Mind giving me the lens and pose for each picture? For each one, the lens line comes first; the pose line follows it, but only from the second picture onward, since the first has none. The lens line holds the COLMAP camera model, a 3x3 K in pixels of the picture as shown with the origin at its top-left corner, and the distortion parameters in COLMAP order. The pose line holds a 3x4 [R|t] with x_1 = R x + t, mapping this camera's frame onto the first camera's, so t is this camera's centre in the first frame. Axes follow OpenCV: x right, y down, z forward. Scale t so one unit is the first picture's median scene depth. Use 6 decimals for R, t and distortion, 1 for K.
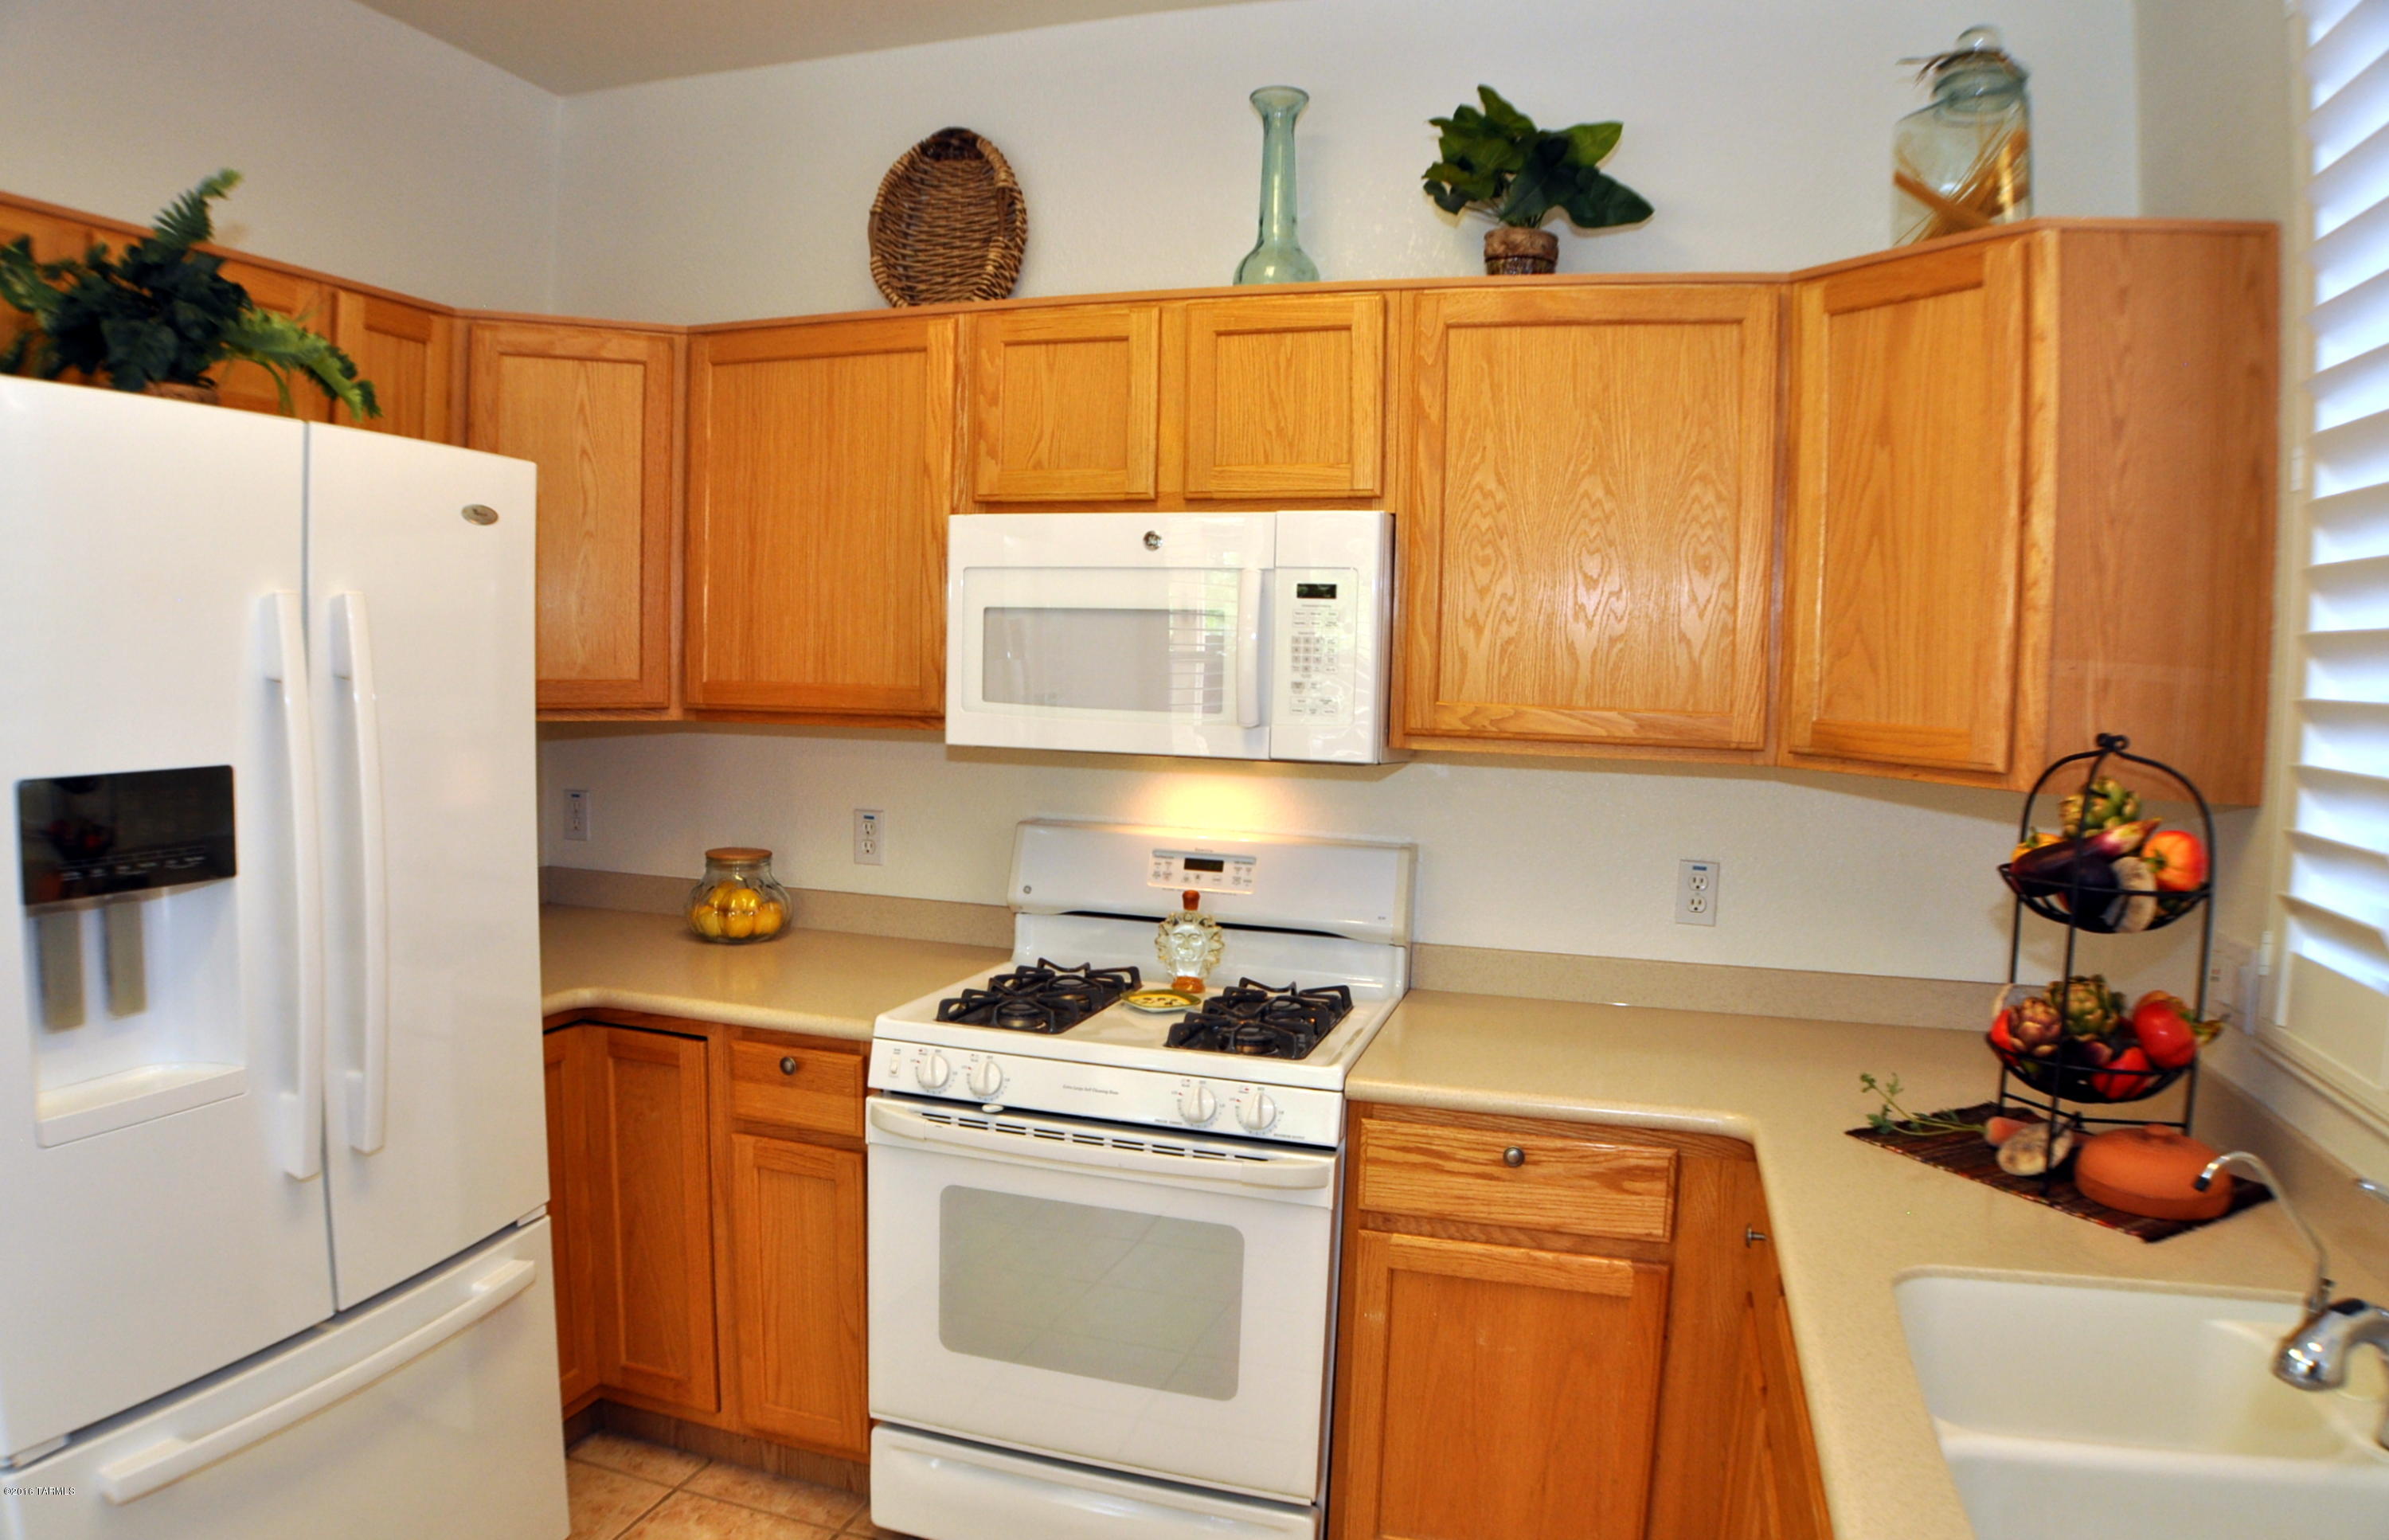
lens RADIAL K [[1473.4, 0, 1194.5], [0, 1473.4, 770.0], [0, 0, 1]] dist [-0.171680, 0.037655]
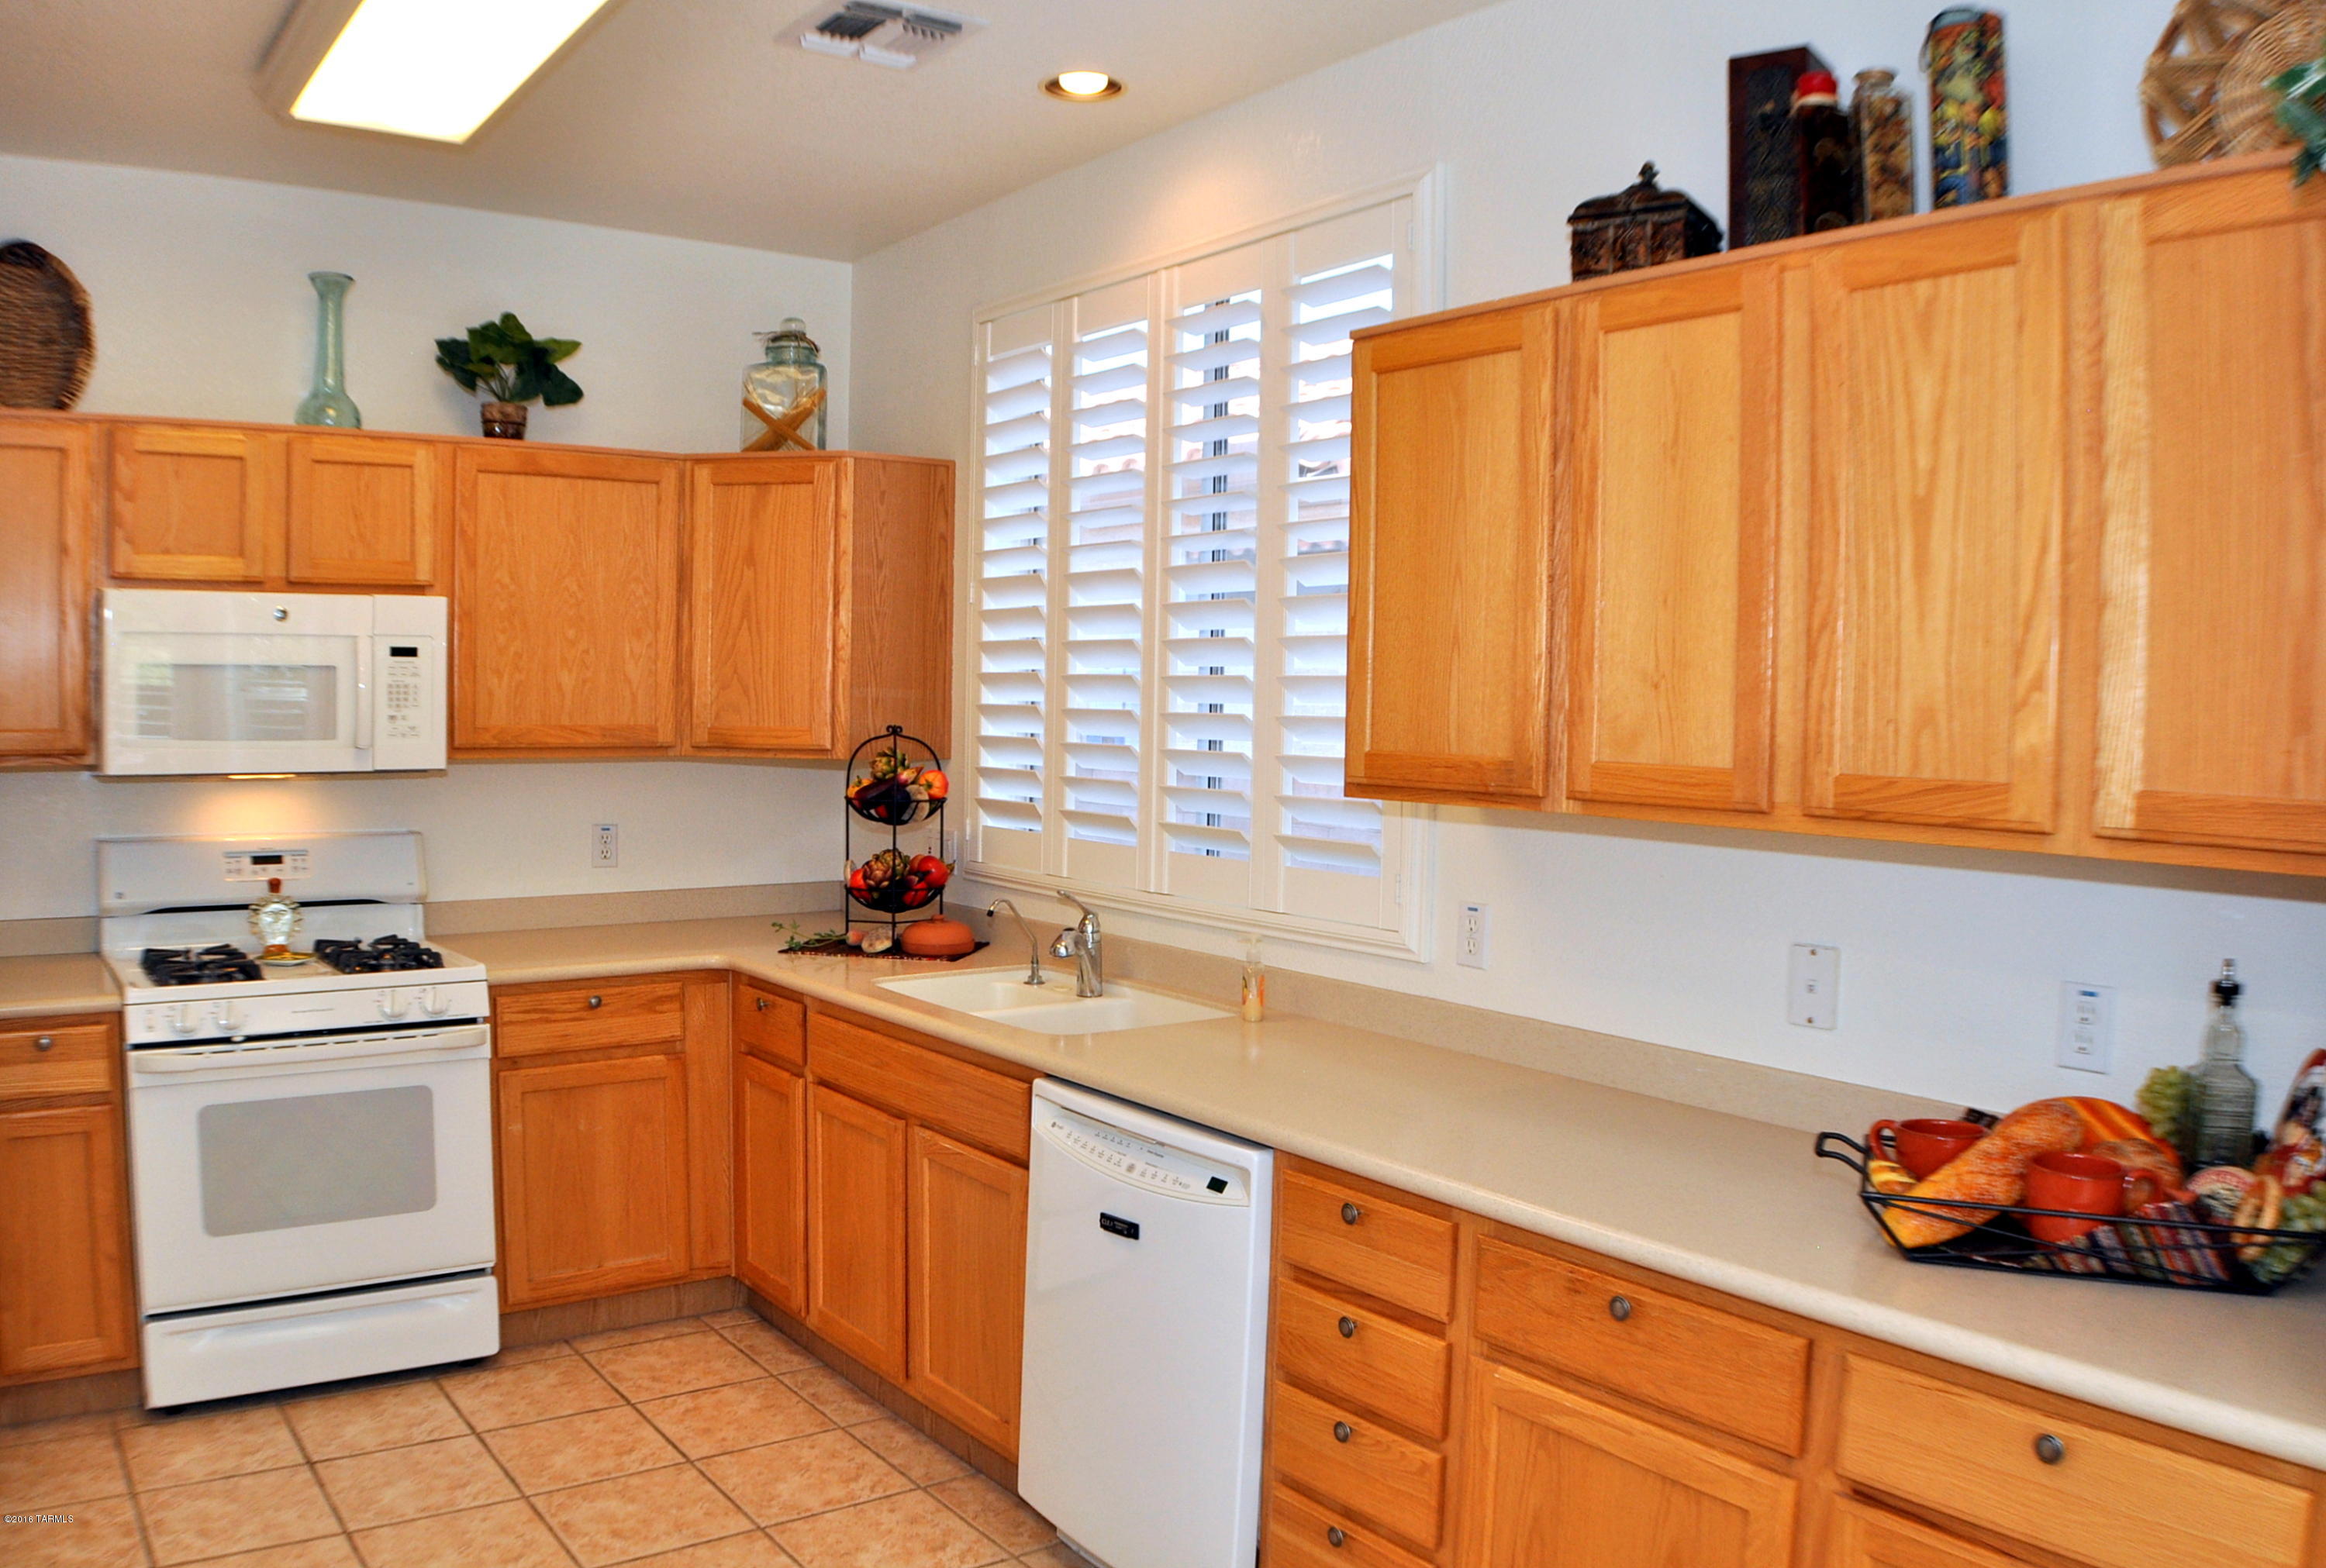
lens RADIAL K [[1768.0, 0, 1163.0], [0, 1768.0, 784.0], [0, 0, 1]] dist [-0.152999, 0.002343]
pose [[0.587816, -0.058499, 0.806877, -0.907629], [0.065444, 0.997552, 0.024647, 0.016538], [-0.806343, 0.038317, 0.590206, -0.635487]]
